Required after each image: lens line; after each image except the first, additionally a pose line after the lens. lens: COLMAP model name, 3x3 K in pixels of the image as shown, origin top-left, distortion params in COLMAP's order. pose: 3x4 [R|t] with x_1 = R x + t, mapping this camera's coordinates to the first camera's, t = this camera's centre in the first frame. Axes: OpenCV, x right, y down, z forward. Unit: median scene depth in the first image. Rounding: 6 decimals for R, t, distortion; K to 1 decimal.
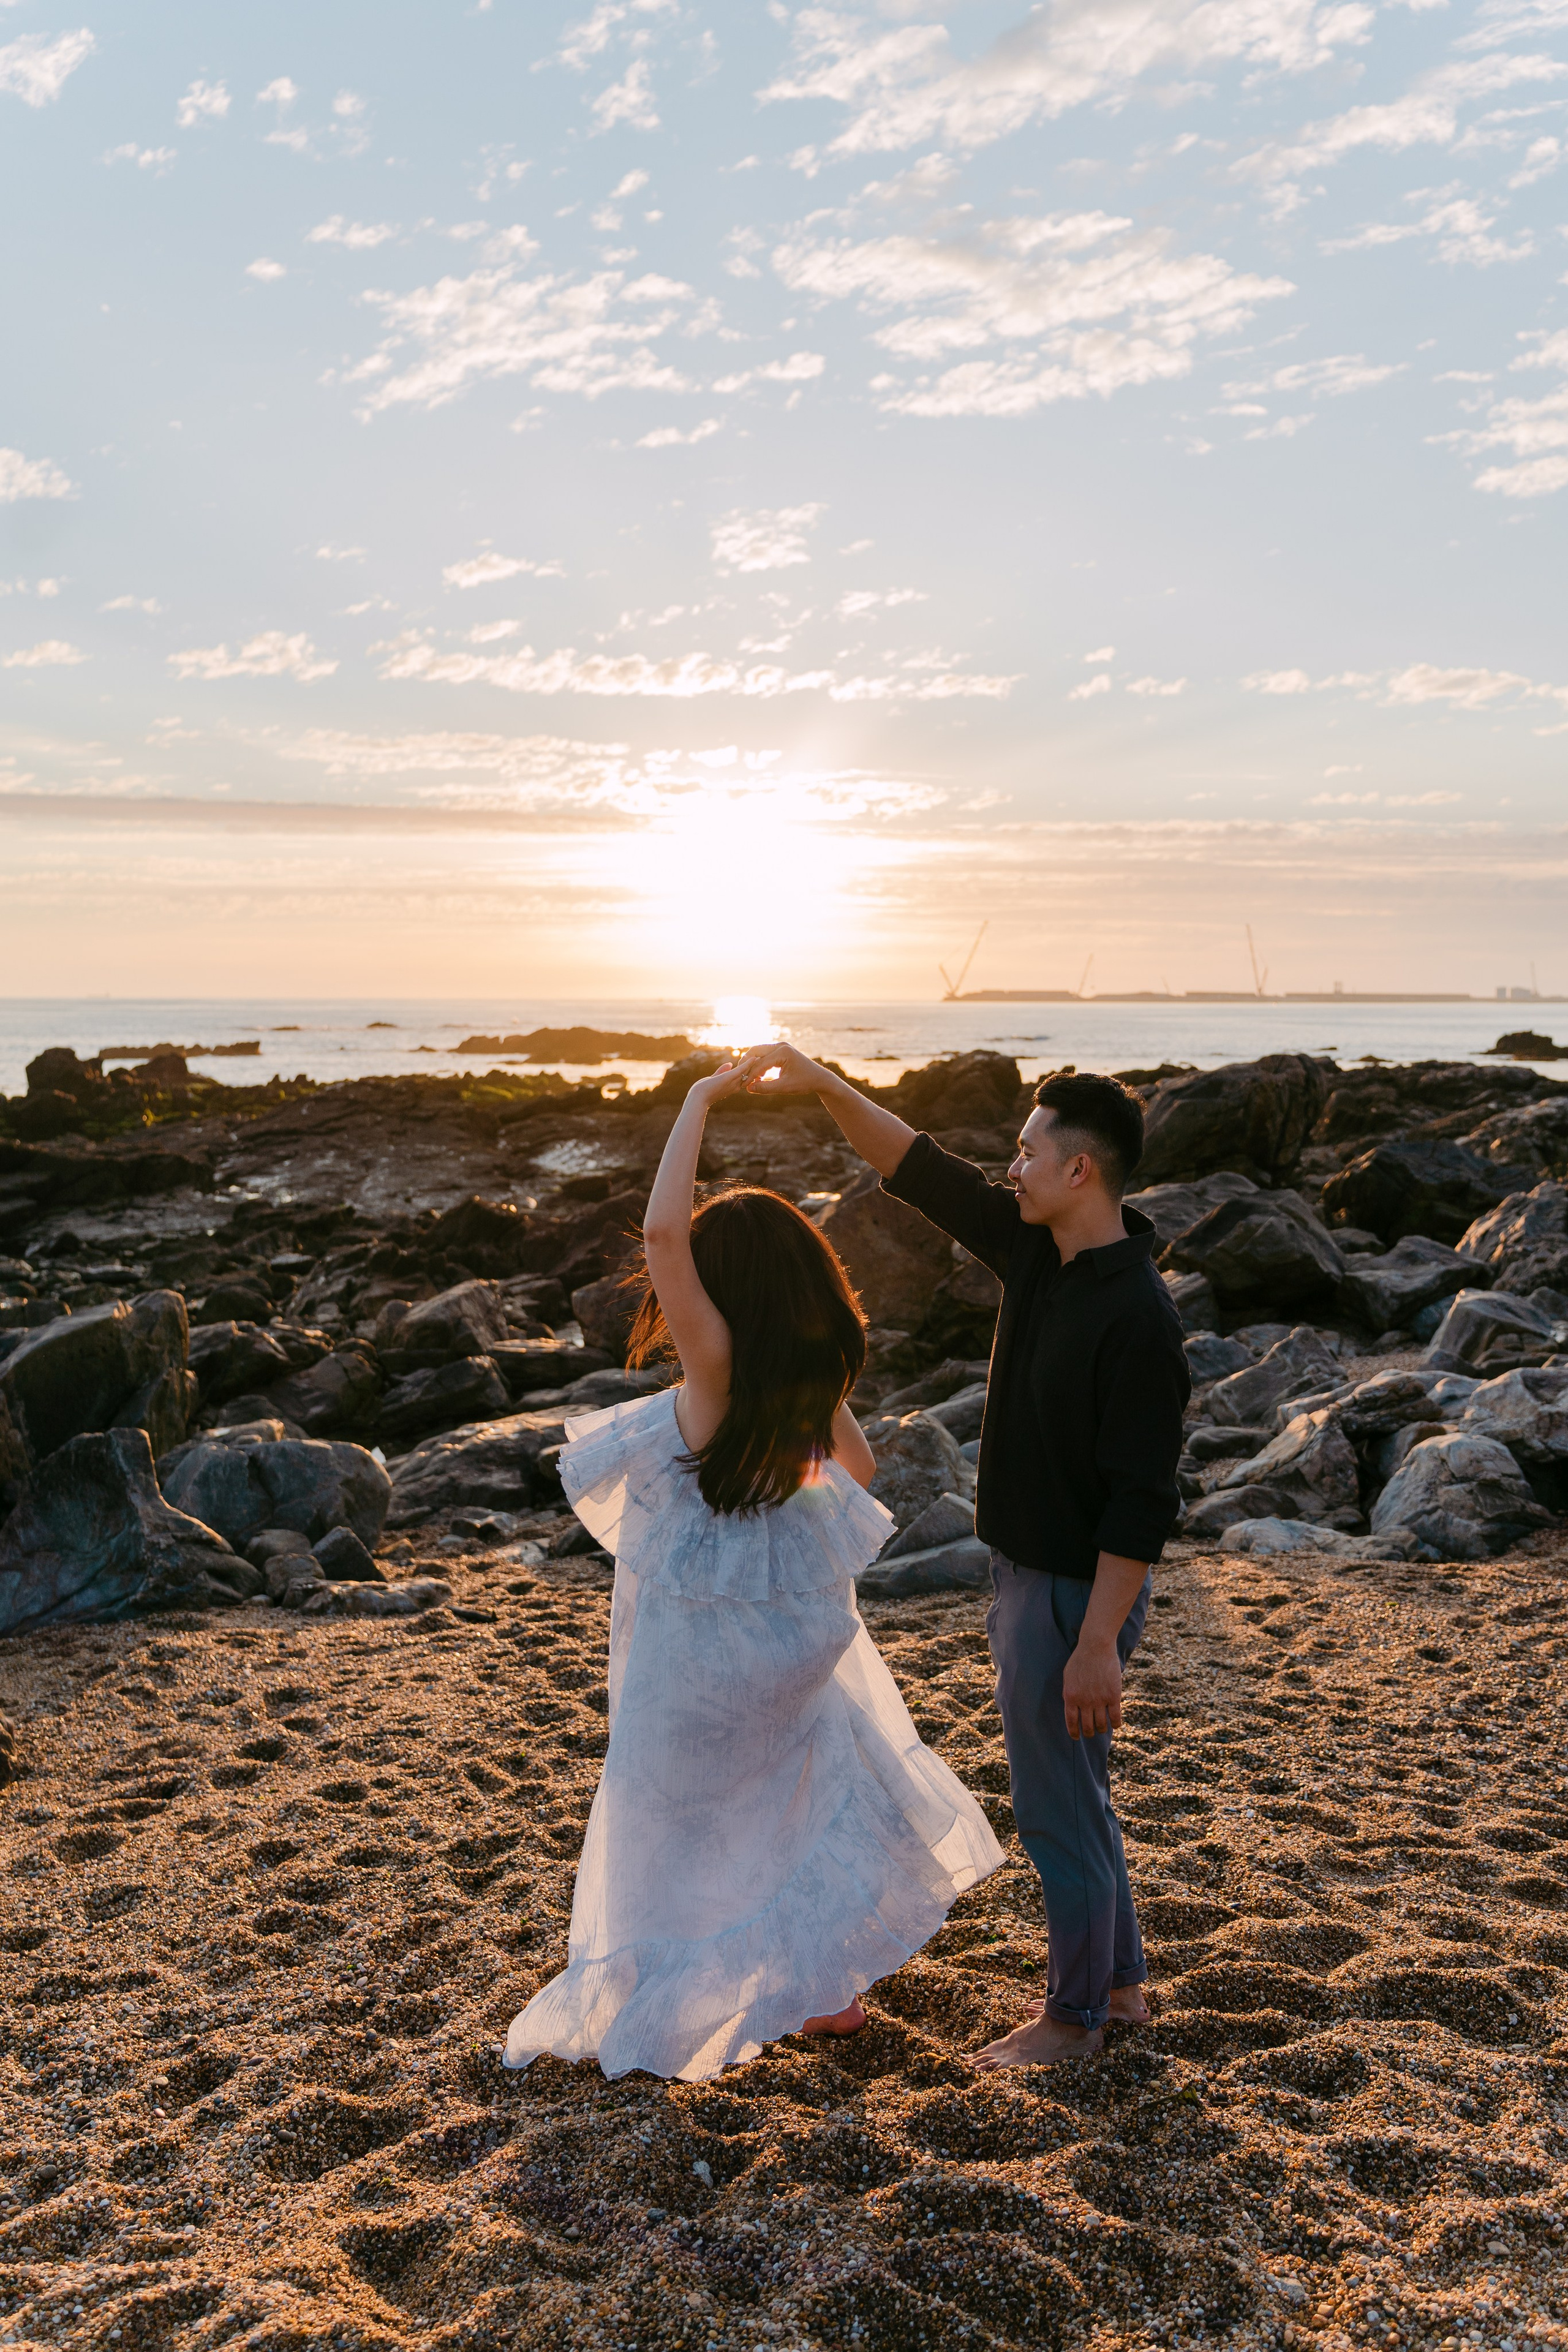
lens RADIAL K [[1947.4, 0, 773.6], [0, 1947.4, 1171.6], [0, 0, 1]] dist [0.006914, -0.007686]
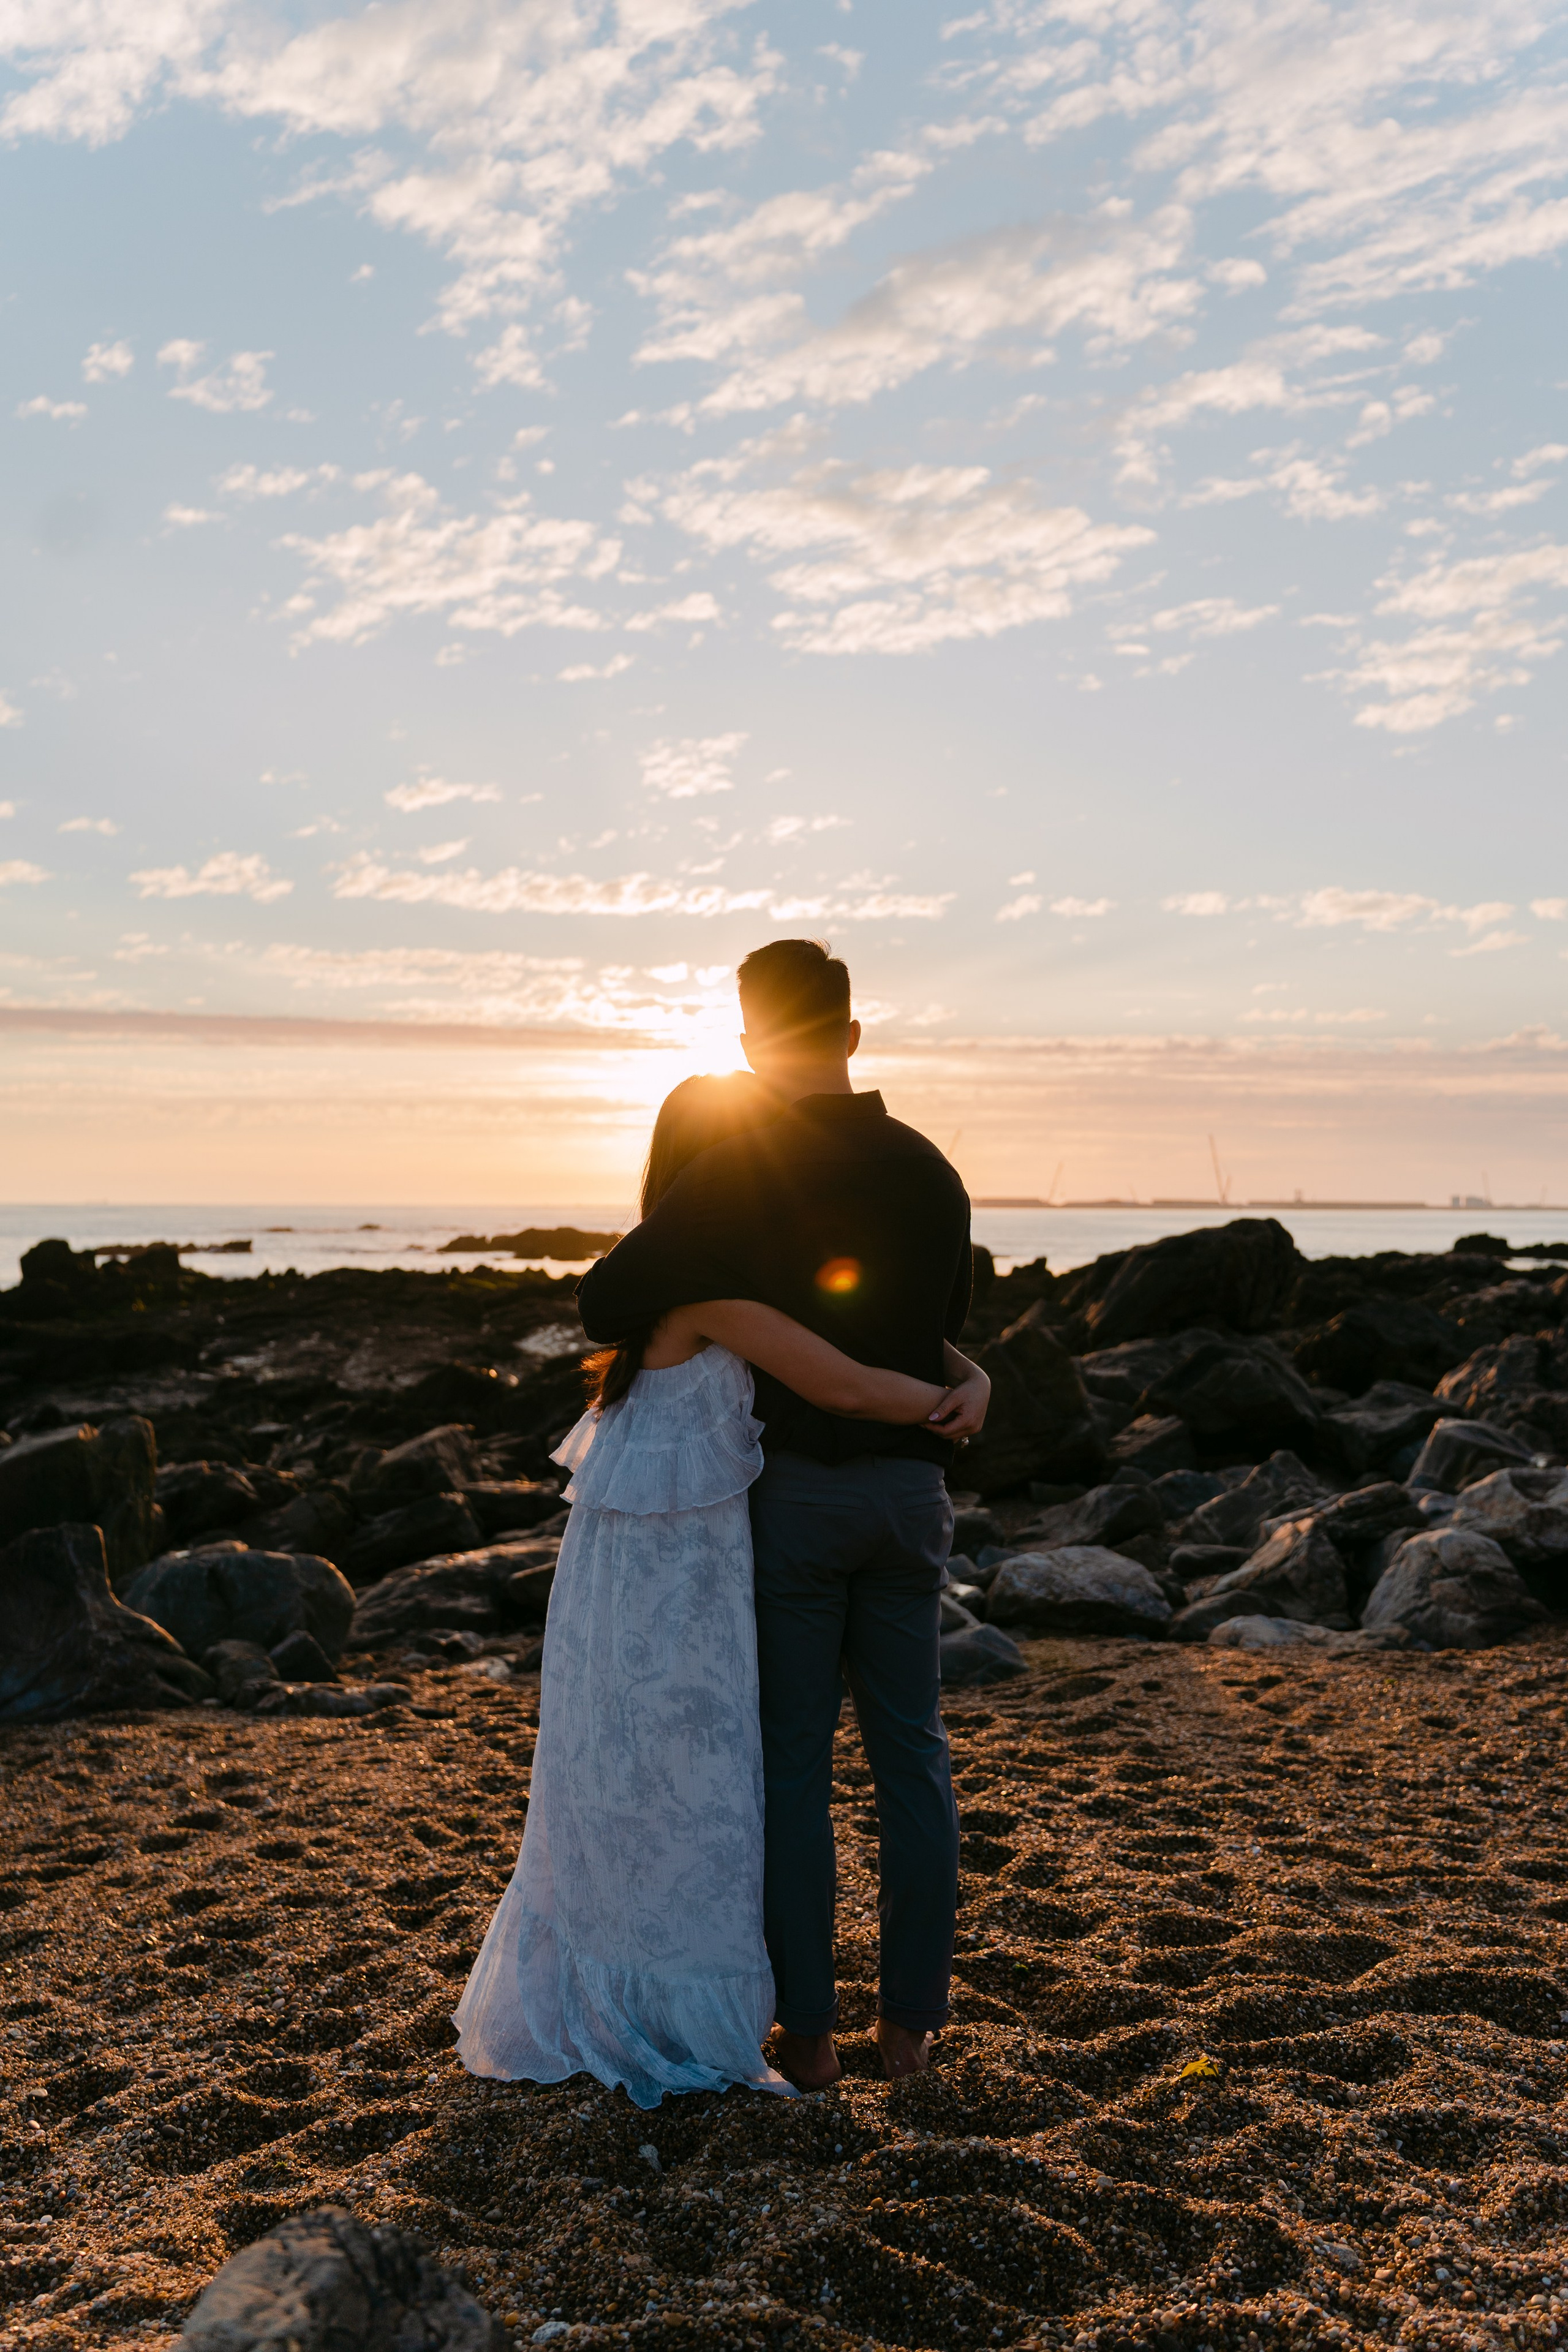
lens RADIAL K [[1894.3, 0, 776.6], [0, 1894.3, 1171.5], [0, 0, 1]] dist [0.009030, -0.009832]
pose [[0.999926, 0.002054, 0.012027, 0.003070], [-0.000776, 0.994433, -0.105370, 0.059568], [-0.012176, 0.105353, 0.994360, 0.042065]]
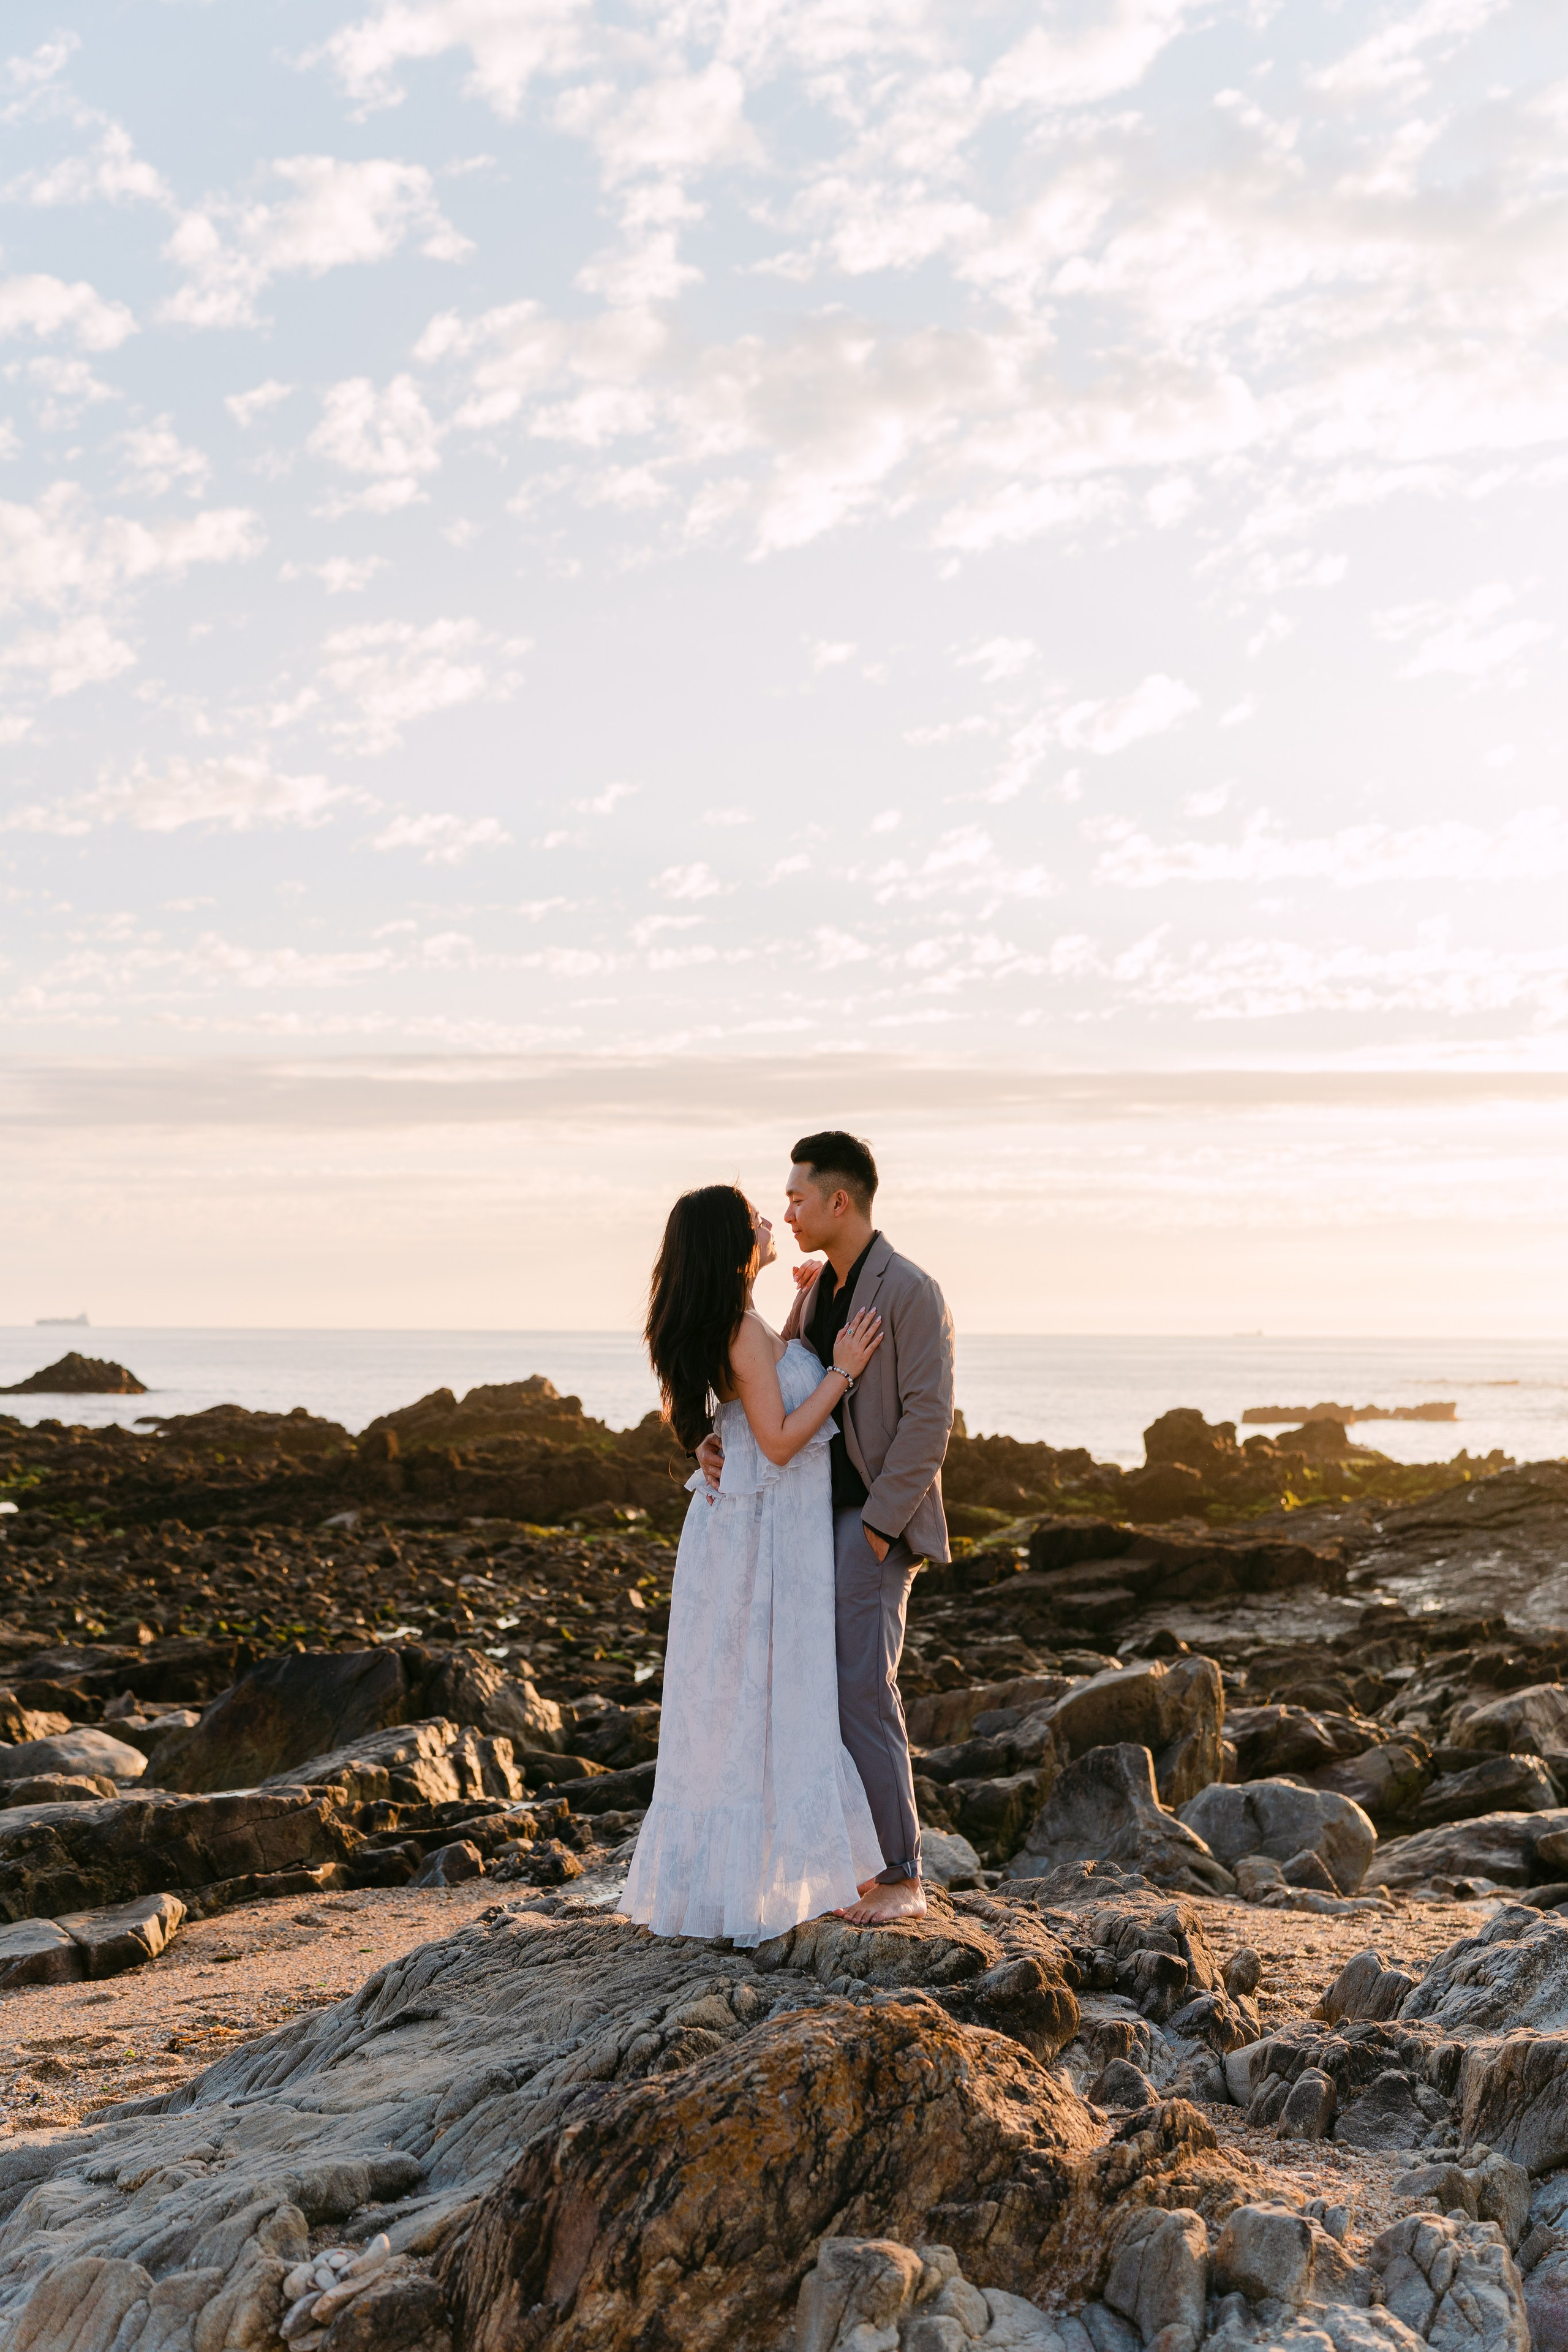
lens RADIAL K [[2758.9, 0, 784.0], [0, 2758.9, 1176.0], [0, 0, 1]] dist [-0.002392, -0.016787]
pose [[0.877285, -0.022730, -0.479431, 0.324681], [-0.048277, 0.989633, -0.135259, 0.025219], [0.477535, 0.141806, 0.867094, -0.675405]]
